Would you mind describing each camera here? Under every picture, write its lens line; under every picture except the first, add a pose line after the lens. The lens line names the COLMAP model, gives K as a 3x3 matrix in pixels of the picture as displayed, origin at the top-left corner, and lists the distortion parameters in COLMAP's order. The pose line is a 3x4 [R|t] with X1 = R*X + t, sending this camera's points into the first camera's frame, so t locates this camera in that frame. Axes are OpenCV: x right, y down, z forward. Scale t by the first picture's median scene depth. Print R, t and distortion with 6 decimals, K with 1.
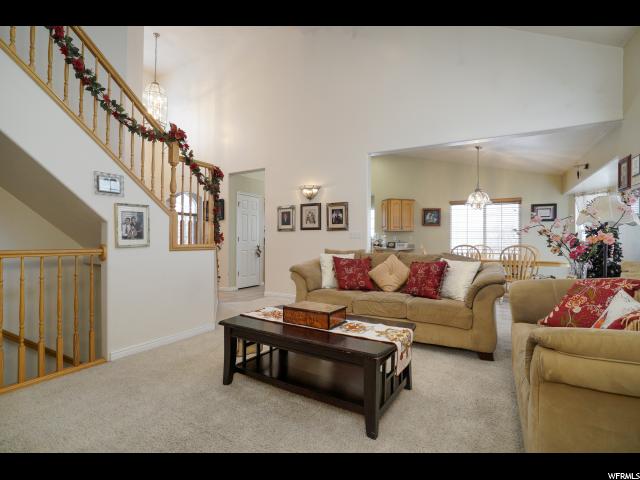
lens RADIAL K [[305.0, 0, 317.6], [0, 305.0, 240.1], [0, 0, 1]] dist [-0.030421, 0.000445]
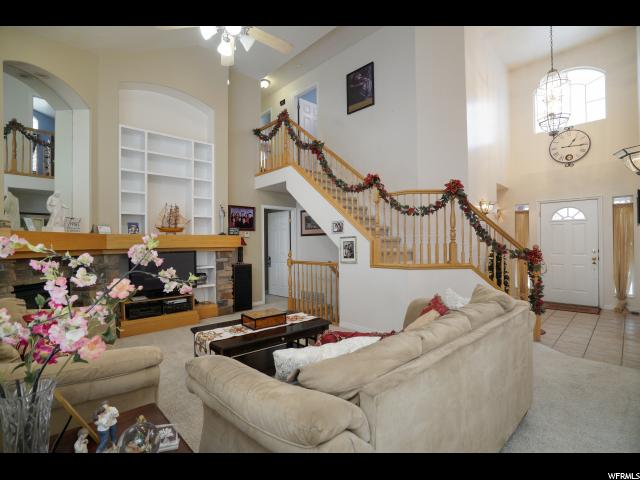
lens RADIAL K [[305.0, 0, 320.9], [0, 305.0, 246.5], [0, 0, 1]] dist [-0.030421, 0.000445]
pose [[-0.242527, 0.004871, -0.970132, 1.008122], [0.016149, 0.999869, 0.000983, -0.069423], [0.970010, -0.015429, -0.242574, 1.243942]]
